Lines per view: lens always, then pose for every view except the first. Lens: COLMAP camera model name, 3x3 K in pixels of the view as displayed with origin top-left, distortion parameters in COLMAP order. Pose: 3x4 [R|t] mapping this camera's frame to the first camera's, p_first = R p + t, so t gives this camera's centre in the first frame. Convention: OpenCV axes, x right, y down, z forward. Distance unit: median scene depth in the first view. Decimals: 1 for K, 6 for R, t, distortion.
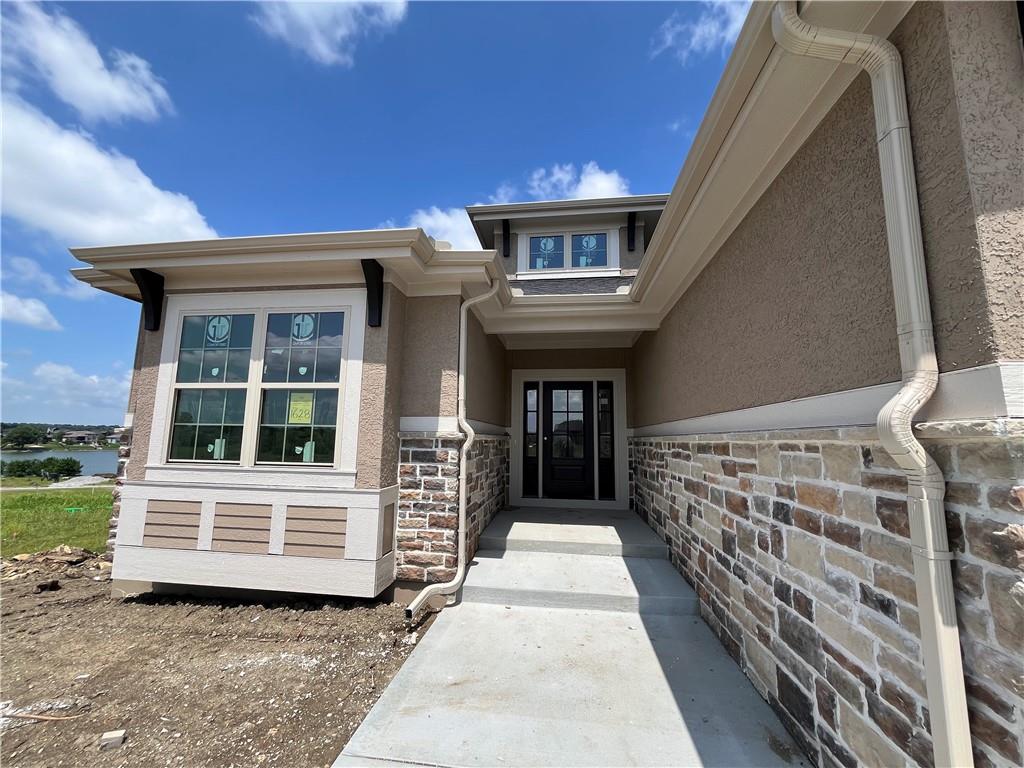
lens RADIAL K [[416.3, 0, 510.5], [0, 416.3, 378.8], [0, 0, 1]] dist [0.001943, 0.000282]
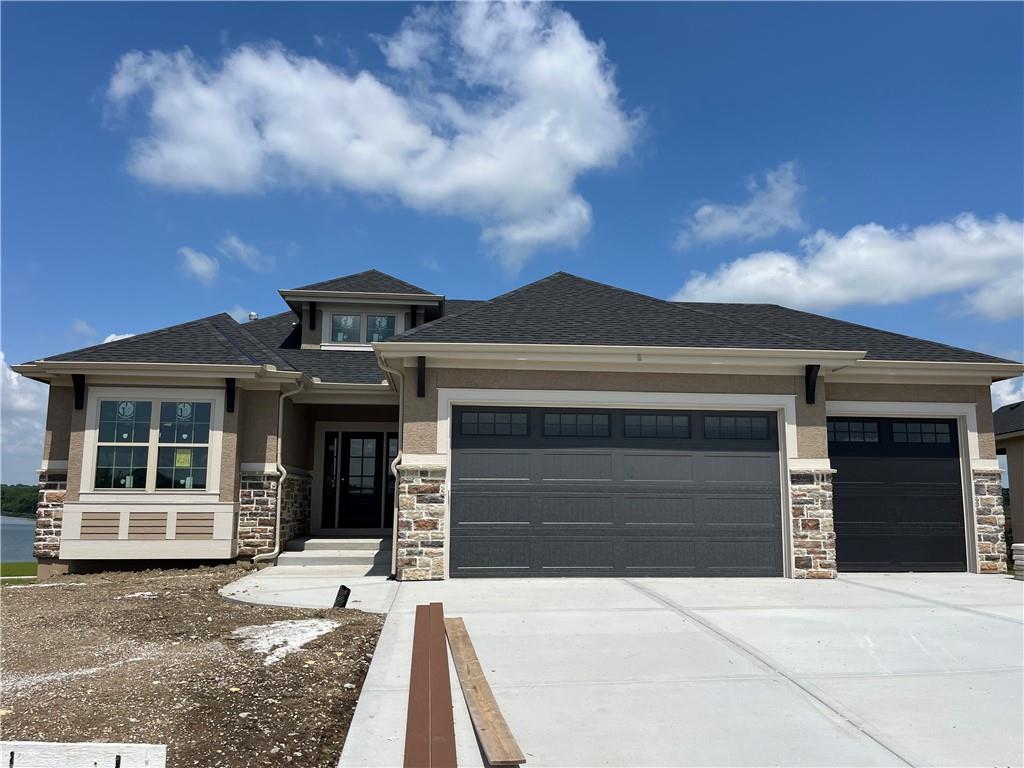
lens RADIAL K [[761.9, 0, 519.2], [0, 761.9, 389.8], [0, 0, 1]] dist [0.012705, 0.000055]
pose [[0.971057, 0.024114, 0.237629, 0.093521], [-0.025086, 0.999685, 0.001067, -0.248415], [-0.237528, -0.006997, 0.971355, -2.389573]]
